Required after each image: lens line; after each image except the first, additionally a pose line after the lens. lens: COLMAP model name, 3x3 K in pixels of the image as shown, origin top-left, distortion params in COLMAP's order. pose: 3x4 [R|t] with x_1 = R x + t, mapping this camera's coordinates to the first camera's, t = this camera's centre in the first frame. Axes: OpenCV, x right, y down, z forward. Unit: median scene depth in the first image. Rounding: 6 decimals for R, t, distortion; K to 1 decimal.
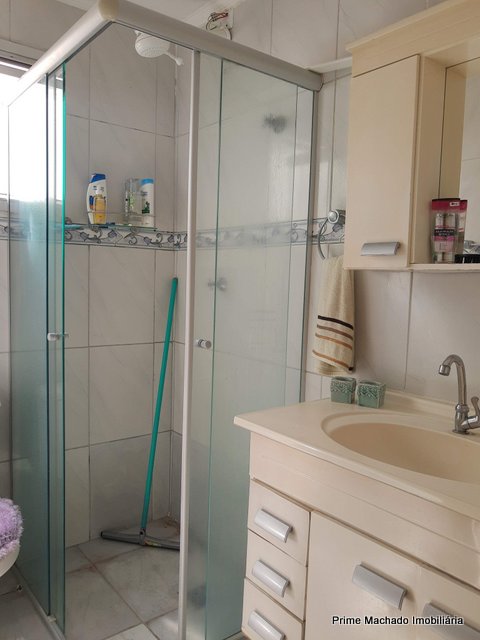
lens RADIAL K [[503.1, 0, 240.0], [0, 503.1, 320.0], [0, 0, 1]] dist [-0.003840, -0.002297]
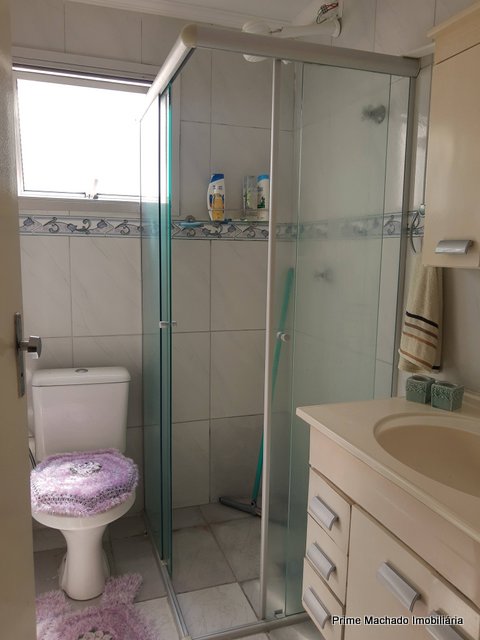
lens RADIAL K [[503.1, 0, 240.0], [0, 503.1, 320.0], [0, 0, 1]] dist [-0.003840, -0.002297]
pose [[0.942999, 0.028662, -0.331559, 0.168066], [-0.014309, 0.998855, 0.045650, -0.031124], [0.332488, -0.038303, 0.942330, -0.031002]]
